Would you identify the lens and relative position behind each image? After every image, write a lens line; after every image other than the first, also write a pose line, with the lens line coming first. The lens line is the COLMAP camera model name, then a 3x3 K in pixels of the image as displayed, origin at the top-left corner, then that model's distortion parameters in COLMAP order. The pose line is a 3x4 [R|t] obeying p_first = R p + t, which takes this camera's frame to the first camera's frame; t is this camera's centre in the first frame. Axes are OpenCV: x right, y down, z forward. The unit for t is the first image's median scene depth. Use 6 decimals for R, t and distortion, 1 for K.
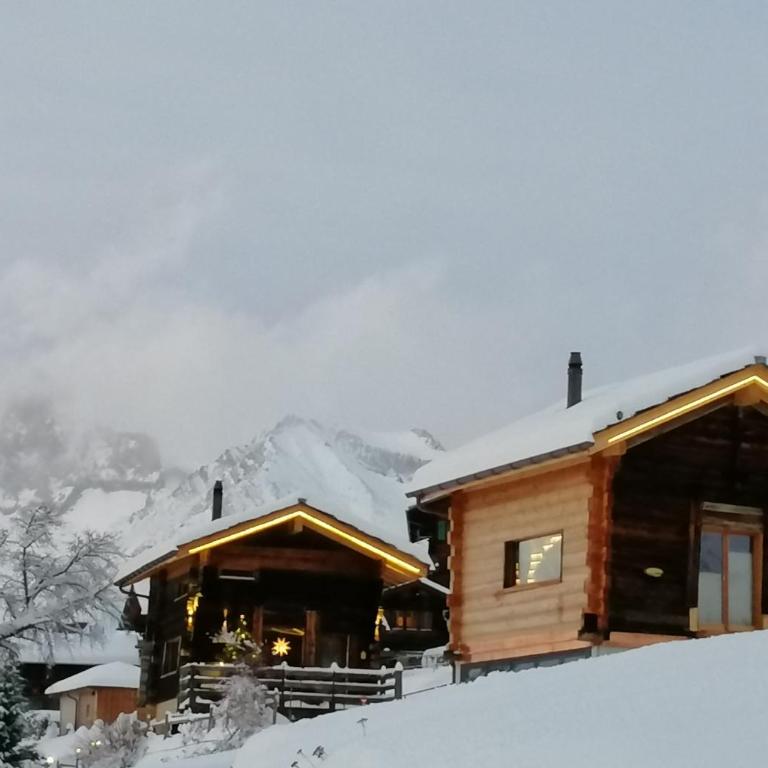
lens RADIAL K [[2440.8, 0, 384.0], [0, 2440.8, 384.0], [0, 0, 1]] dist [0.110388, 0.747113]
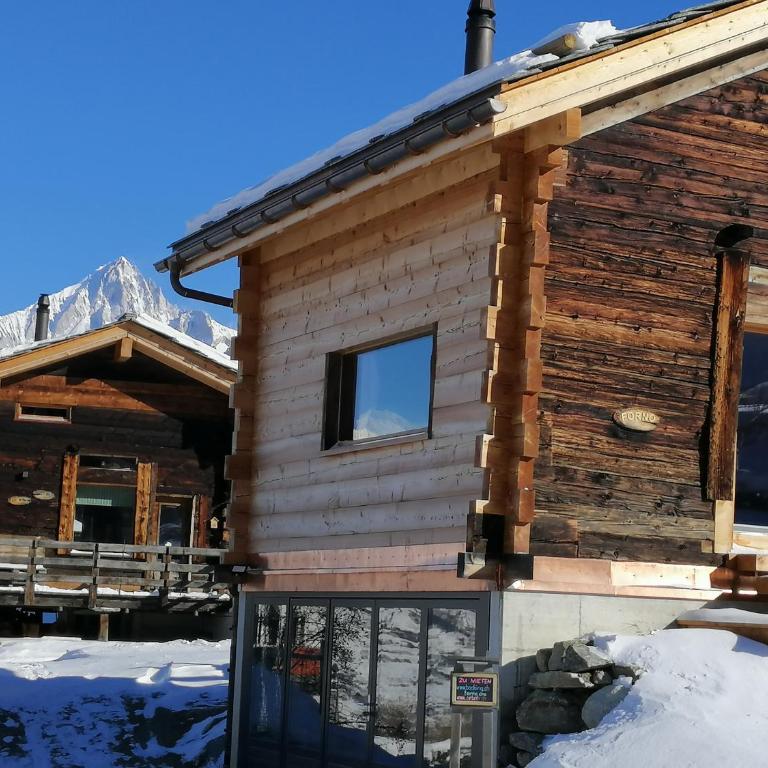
lens RADIAL K [[1839.7, 0, 384.2], [0, 1839.7, 352.7], [0, 0, 1]] dist [0.043196, 0.228568]
pose [[0.999864, 0.016442, 0.001179, 0.061324], [-0.016478, 0.998952, 0.042707, 0.049064], [-0.000475, -0.042721, 0.999087, 0.637808]]
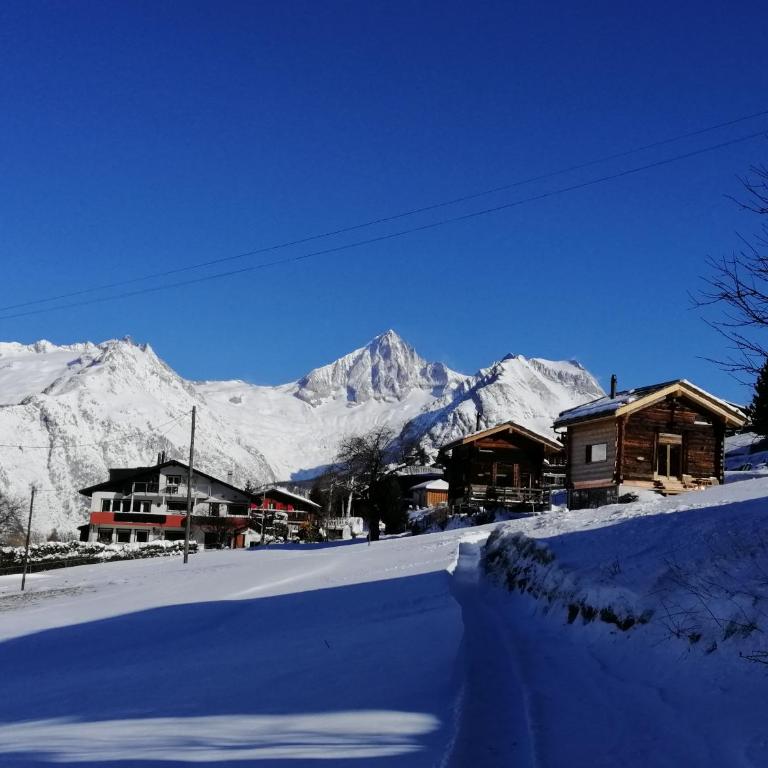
lens RADIAL K [[1164.7, 0, 384.0], [0, 1164.7, 384.0], [0, 0, 1]] dist [0.109153, 0.032777]
pose [[0.989270, 0.000498, -0.146099, 0.016998], [0.005345, 0.999201, 0.039596, -0.057168], [0.146002, -0.039952, 0.988477, -0.319832]]
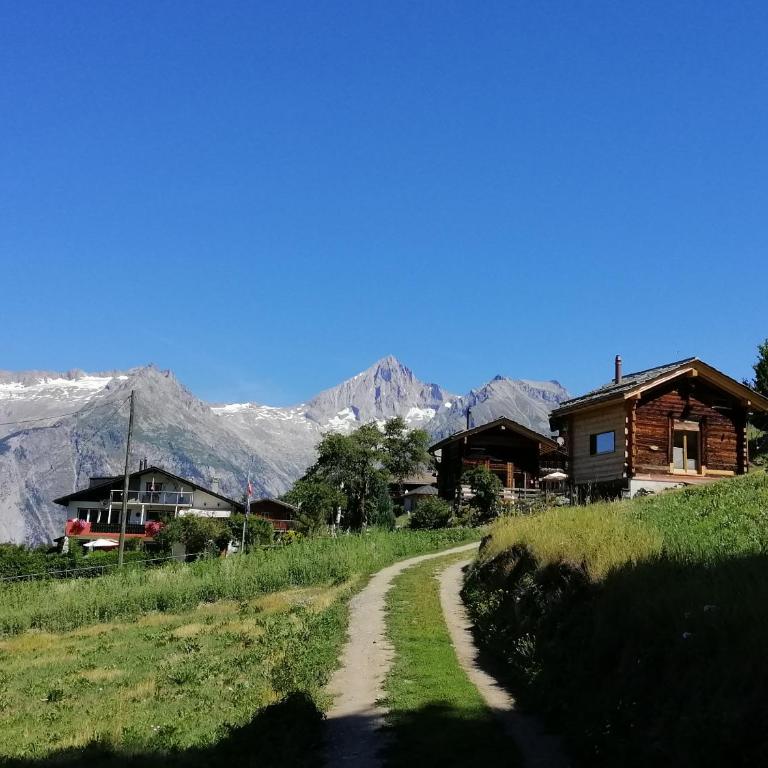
lens RADIAL K [[1055.7, 0, 417.2], [0, 1055.7, 291.0], [0, 0, 1]] dist [0.030672, -0.000635]
pose [[0.993235, -0.020625, -0.114277, 0.002554], [0.013144, 0.997744, -0.065838, -0.009940], [0.115377, 0.063890, 0.991265, -0.050642]]
